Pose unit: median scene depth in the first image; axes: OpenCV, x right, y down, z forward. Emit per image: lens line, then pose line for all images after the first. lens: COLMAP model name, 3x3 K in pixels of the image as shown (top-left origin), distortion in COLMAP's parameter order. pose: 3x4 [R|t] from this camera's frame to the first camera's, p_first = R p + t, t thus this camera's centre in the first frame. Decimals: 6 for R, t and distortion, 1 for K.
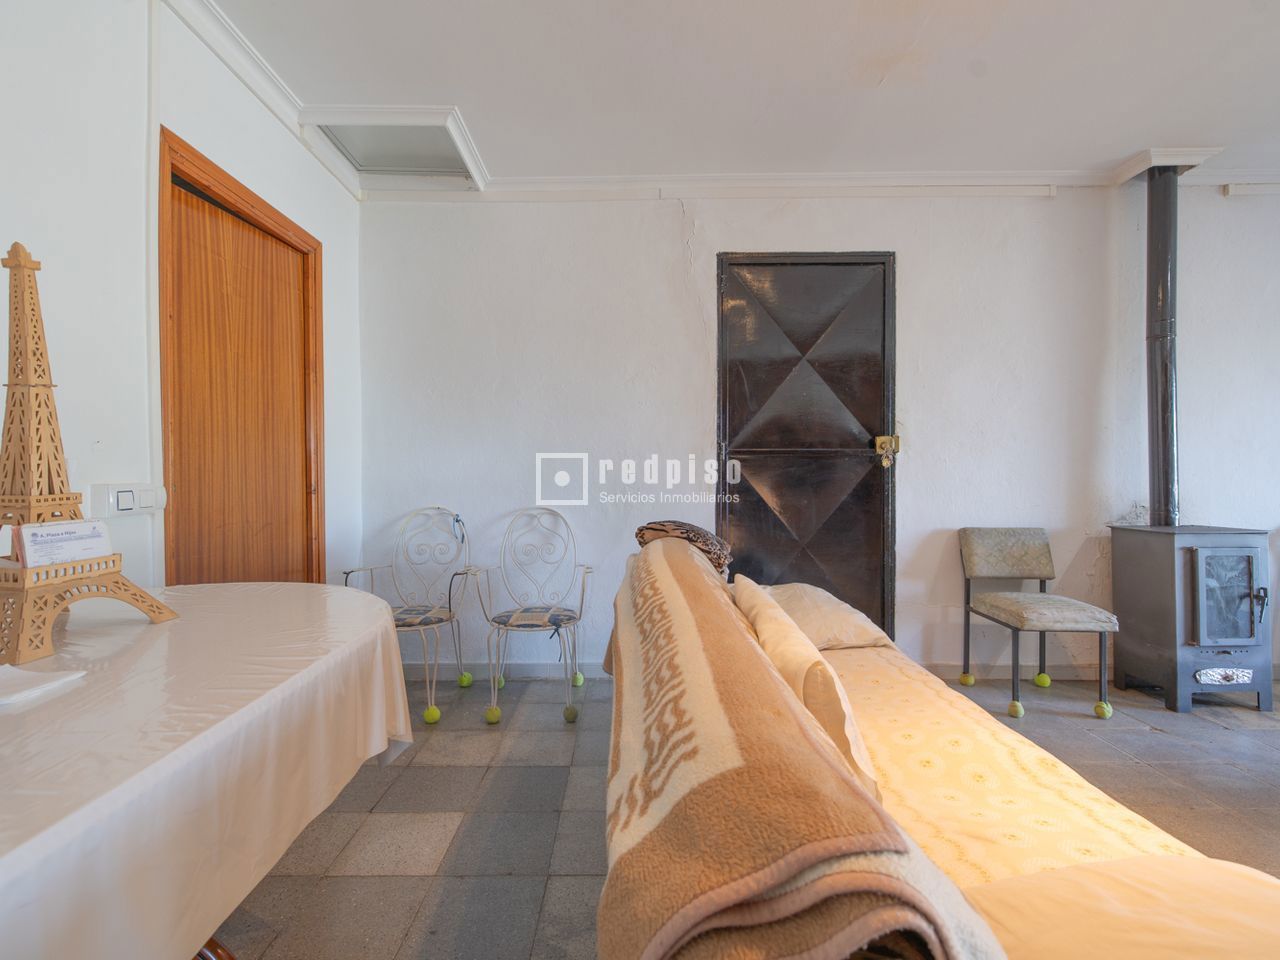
lens RADIAL K [[613.7, 0, 634.1], [0, 613.7, 470.9], [0, 0, 1]] dist [0.001652, -0.001535]
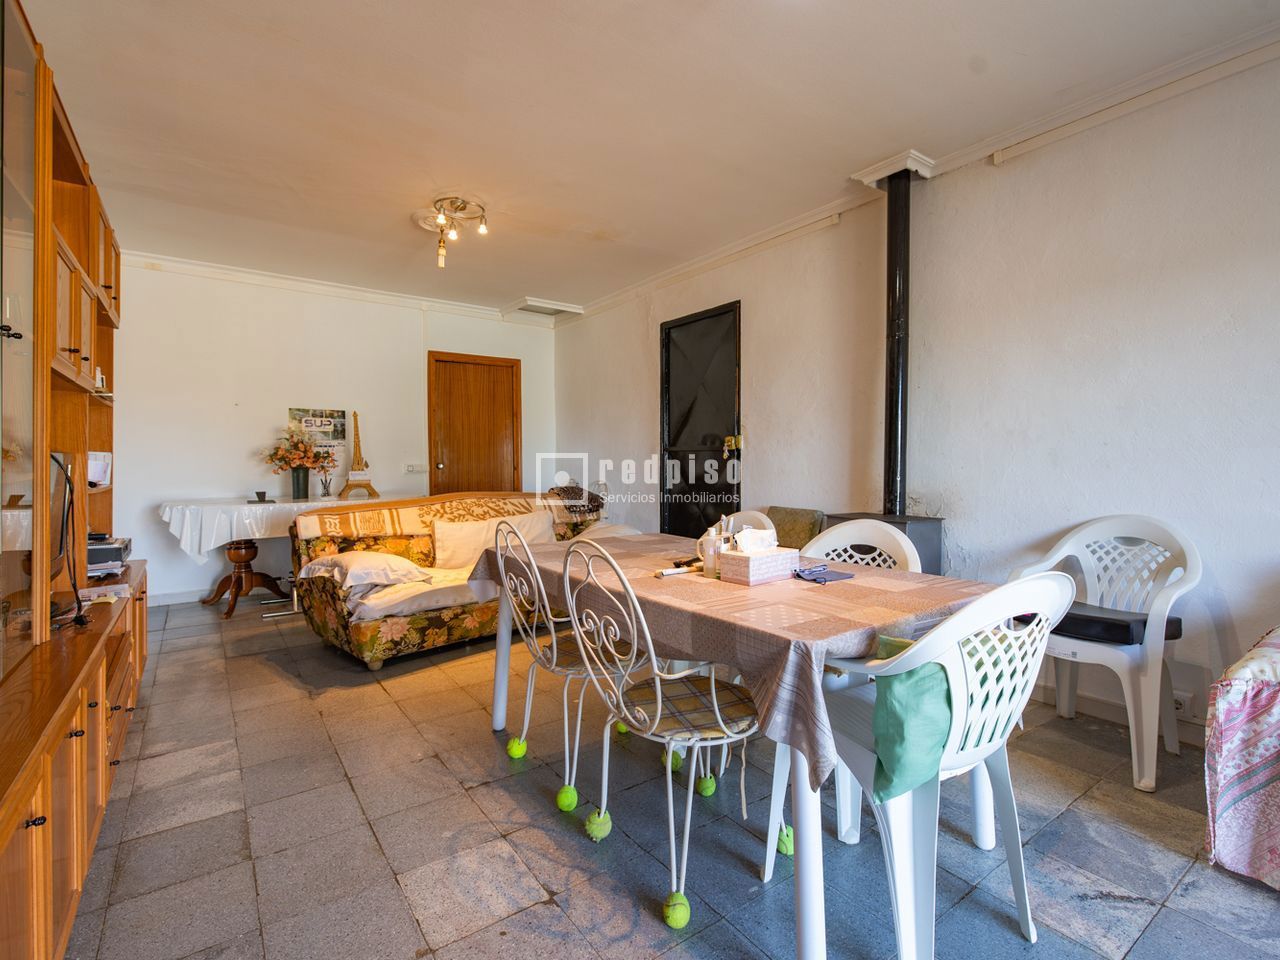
lens RADIAL K [[613.7, 0, 619.1], [0, 613.7, 469.7], [0, 0, 1]] dist [0.001652, -0.001535]
pose [[0.571370, 0.015160, -0.820553, 1.559378], [-0.002373, 0.999856, 0.016820, -0.003563], [0.820689, -0.007663, 0.571324, 0.002627]]
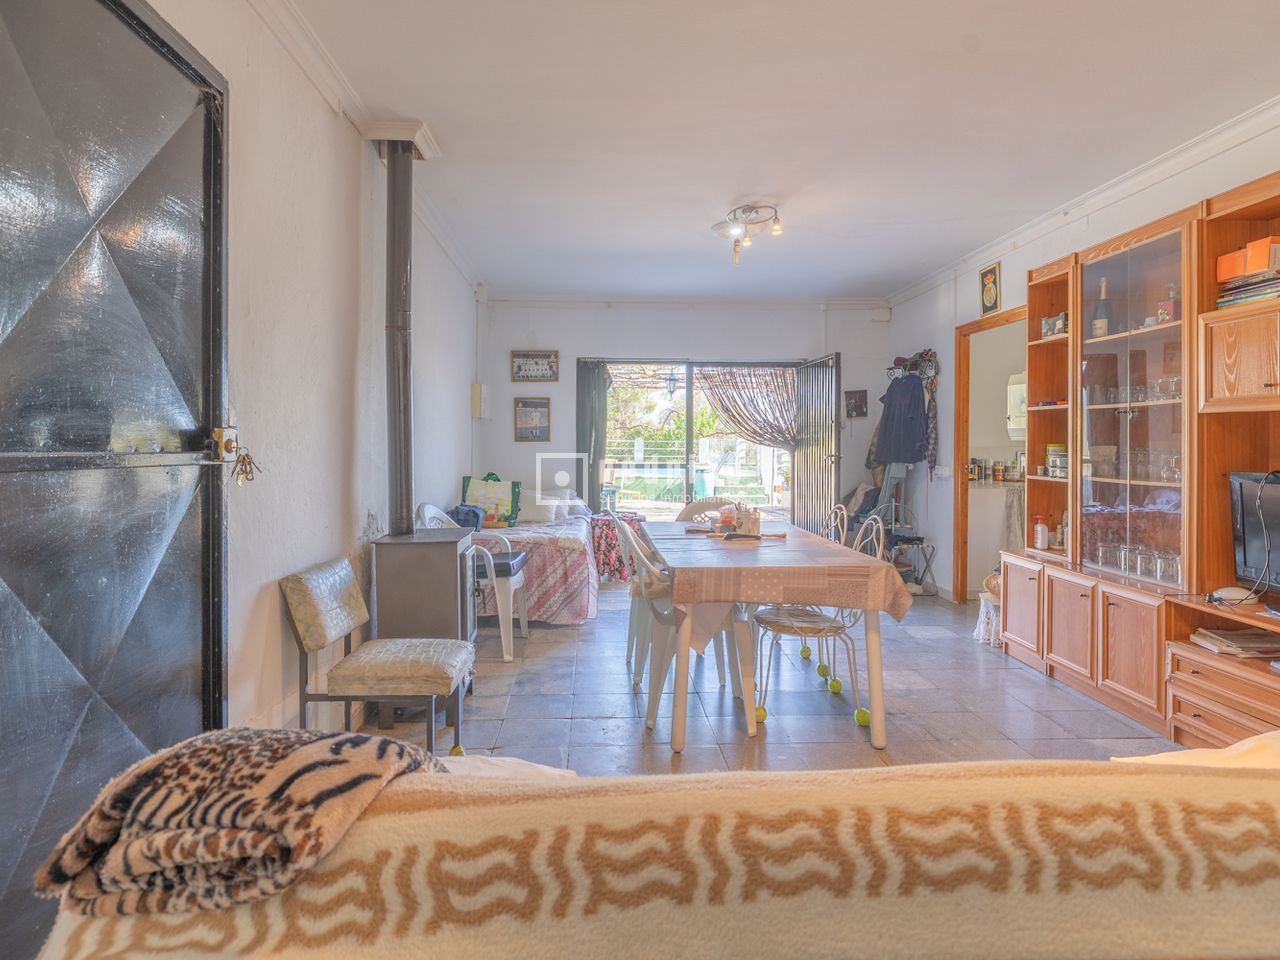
lens RADIAL K [[712.0, 0, 626.4], [0, 712.0, 452.1], [0, 0, 1]] dist [-0.004017, -0.000400]
pose [[-0.054253, -0.006147, 0.998508, -0.233535], [-0.001498, 0.999980, 0.006075, -0.042728], [-0.998526, -0.001166, -0.054261, 0.753712]]
